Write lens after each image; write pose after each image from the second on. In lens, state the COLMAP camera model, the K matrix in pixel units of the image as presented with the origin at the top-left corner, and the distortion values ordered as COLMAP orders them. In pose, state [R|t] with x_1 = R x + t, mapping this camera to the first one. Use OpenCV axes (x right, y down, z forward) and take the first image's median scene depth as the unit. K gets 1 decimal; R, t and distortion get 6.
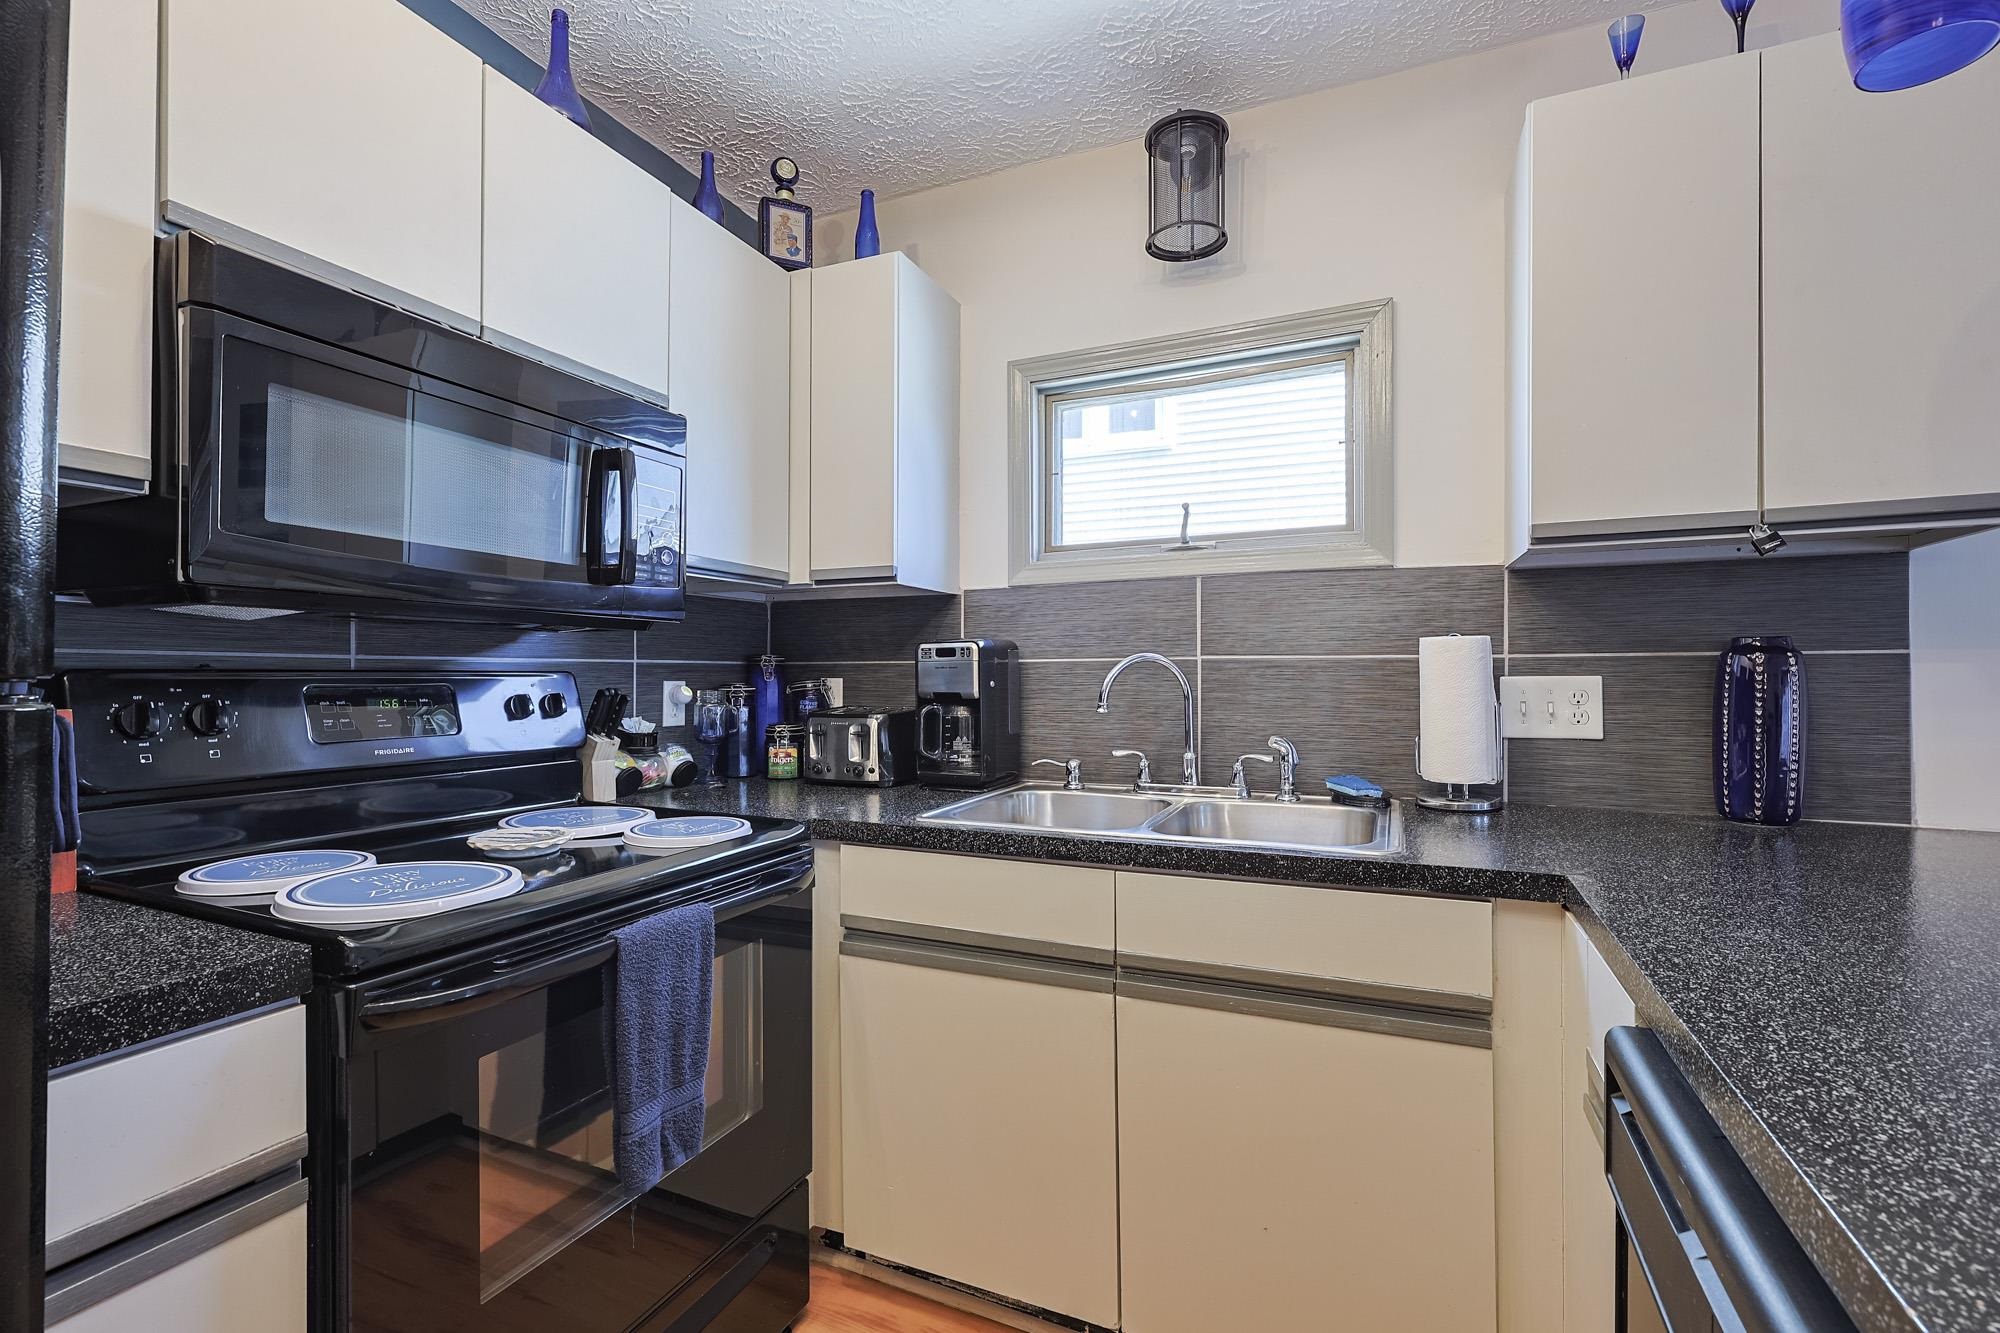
lens RADIAL K [[855.5, 0, 1008.3], [0, 855.5, 671.6], [0, 0, 1]] dist [0.001568, 0.000144]
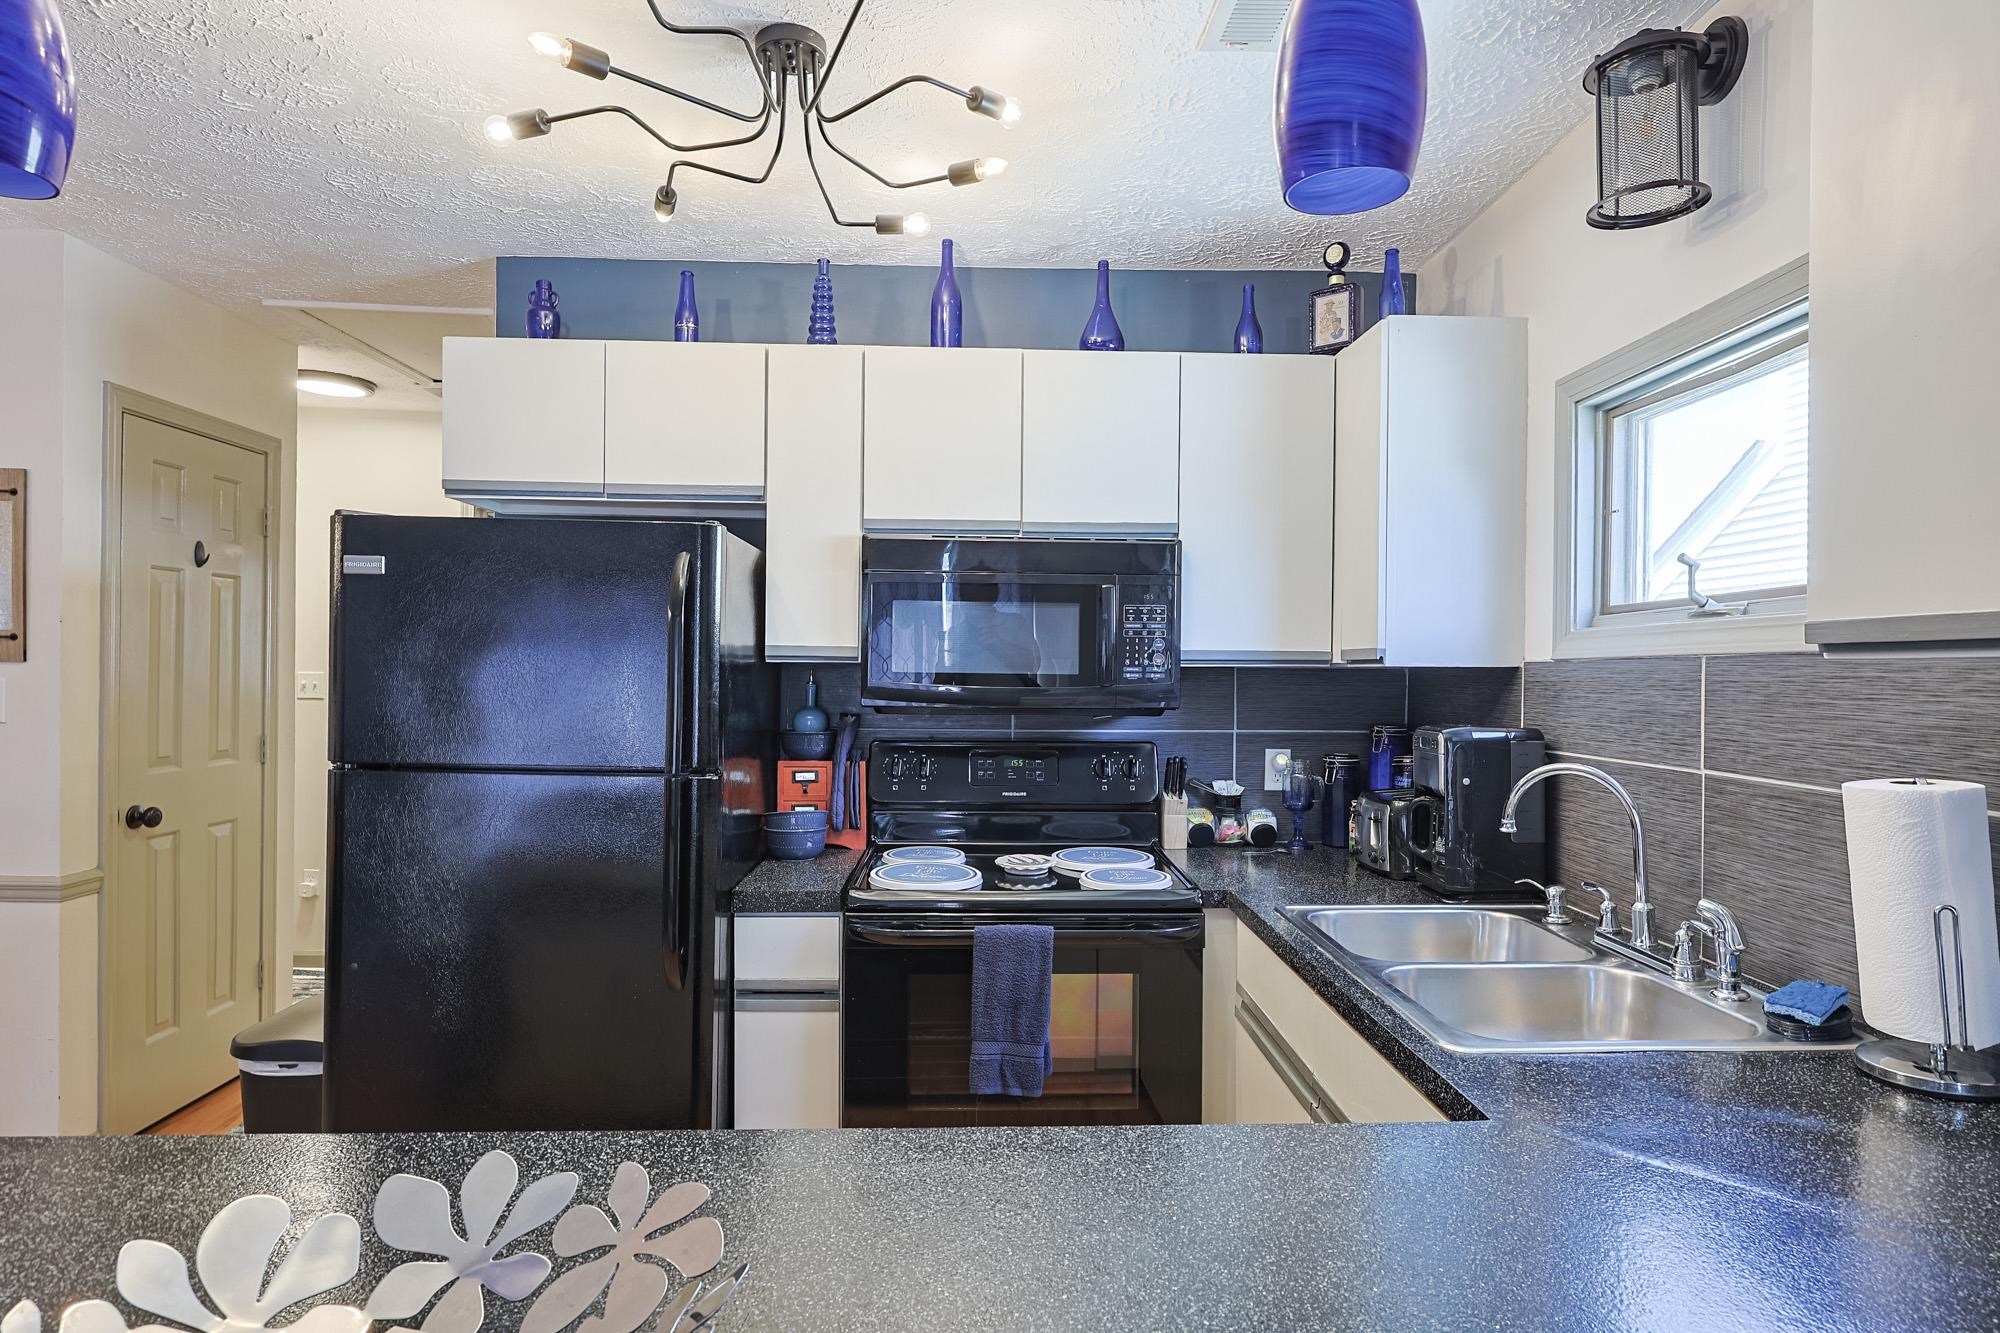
lens RADIAL K [[1086.0, 0, 1023.7], [0, 1086.0, 674.8], [0, 0, 1]] dist [-0.001790, 0.005449]
pose [[0.433007, 0.007477, -0.901359, 0.805931], [-0.002140, 0.999971, 0.007267, -0.104117], [0.901388, -0.001218, 0.433011, 0.115697]]
